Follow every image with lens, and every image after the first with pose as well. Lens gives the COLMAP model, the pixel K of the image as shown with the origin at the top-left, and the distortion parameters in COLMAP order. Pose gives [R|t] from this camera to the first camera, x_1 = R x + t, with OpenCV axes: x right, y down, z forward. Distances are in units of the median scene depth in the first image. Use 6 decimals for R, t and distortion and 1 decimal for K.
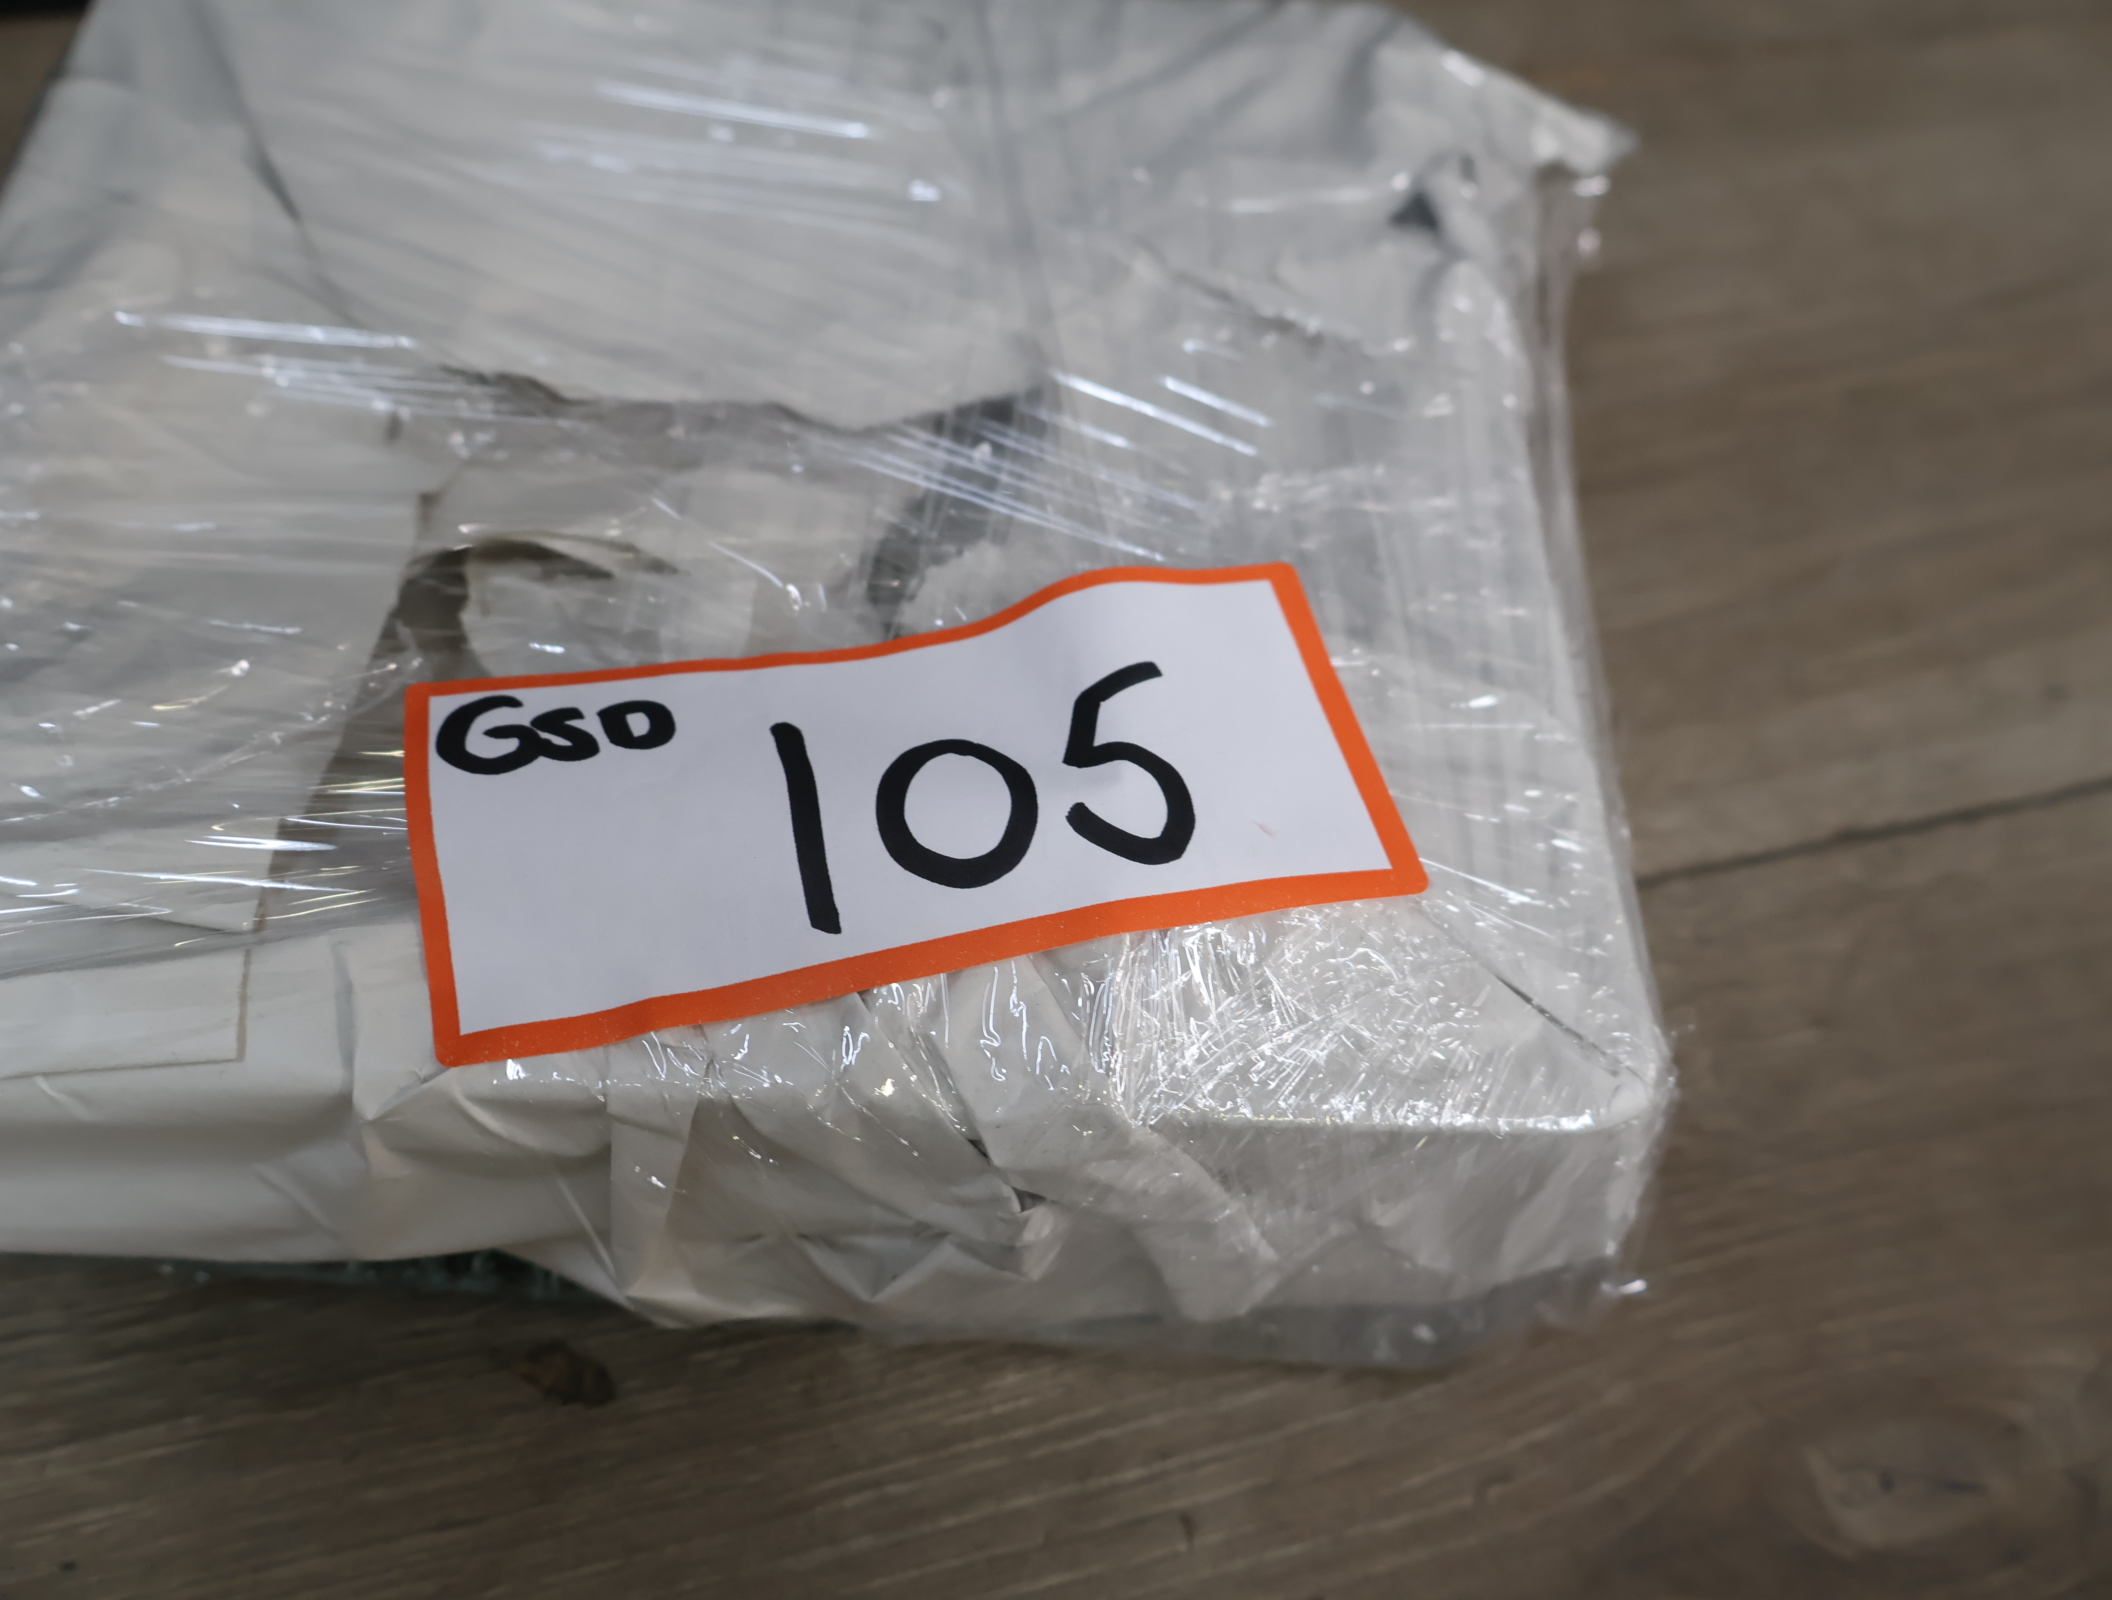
lens RADIAL K [[1753.6, 0, 1058.8], [0, 1753.6, 792.2], [0, 0, 1]] dist [-0.009112, 0.001427]
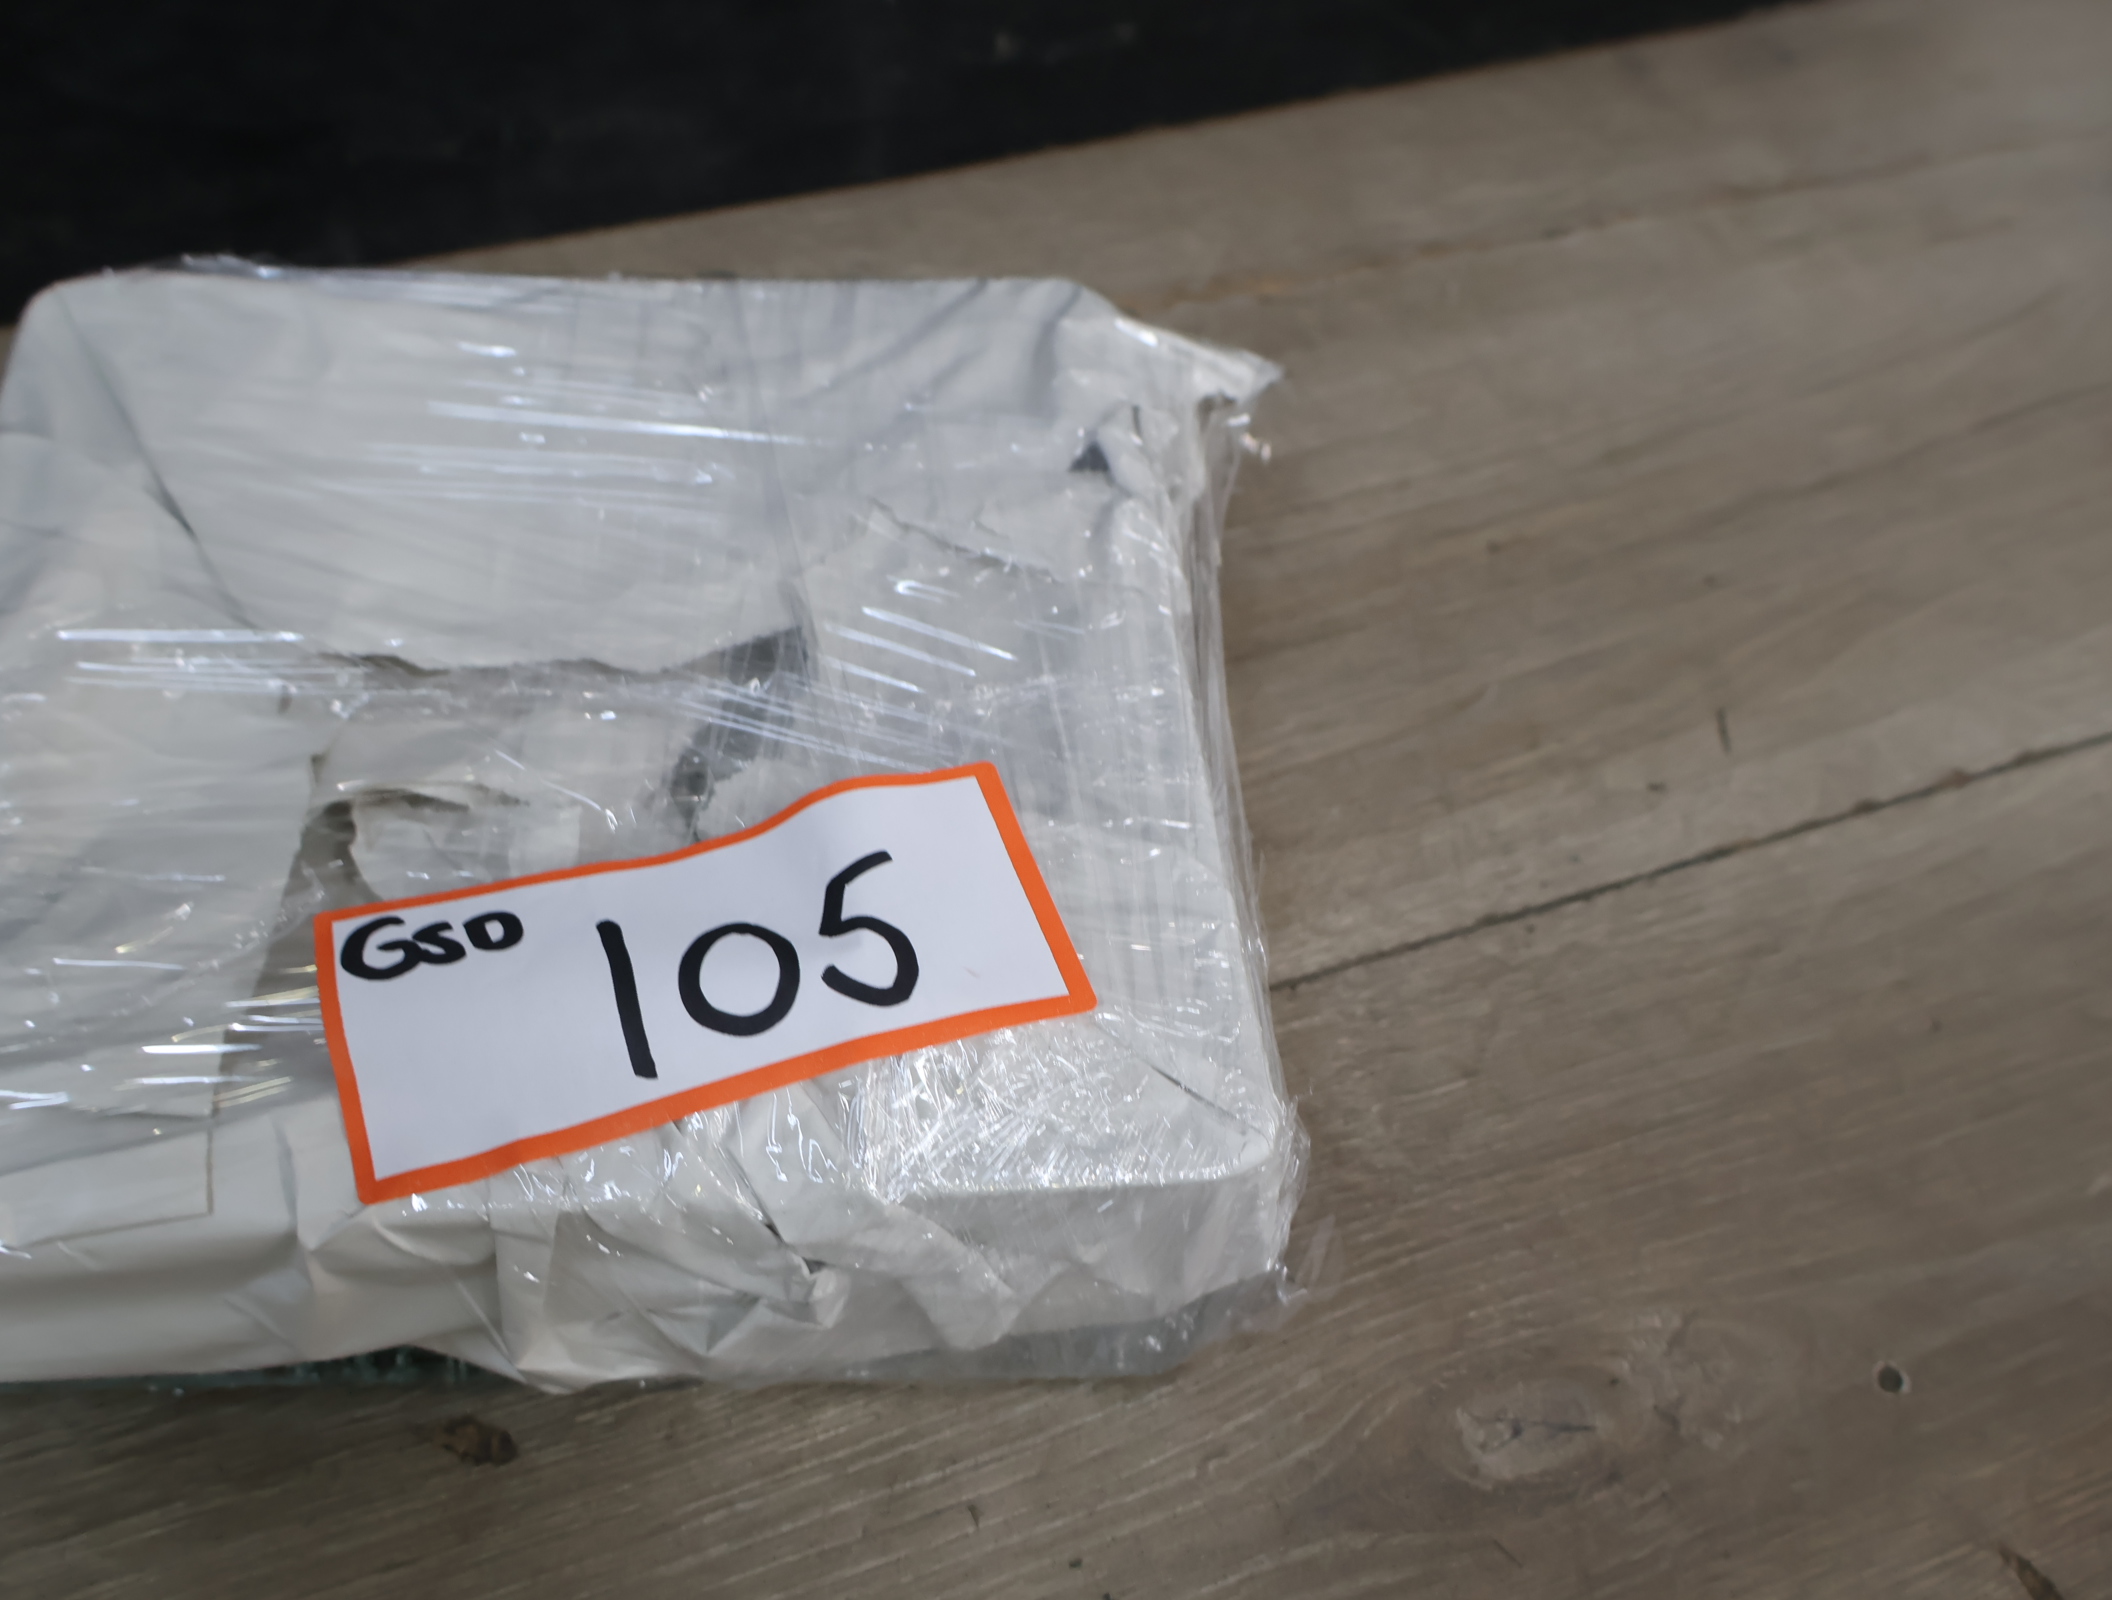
lens RADIAL K [[1869.1, 0, 1057.9], [0, 1869.1, 803.1], [0, 0, 1]] dist [0.004732, -0.002699]
pose [[0.995956, -0.080462, 0.039959, 0.123459], [0.081580, 0.996296, -0.027199, -0.057647], [-0.037623, 0.030349, 0.998831, -0.391632]]
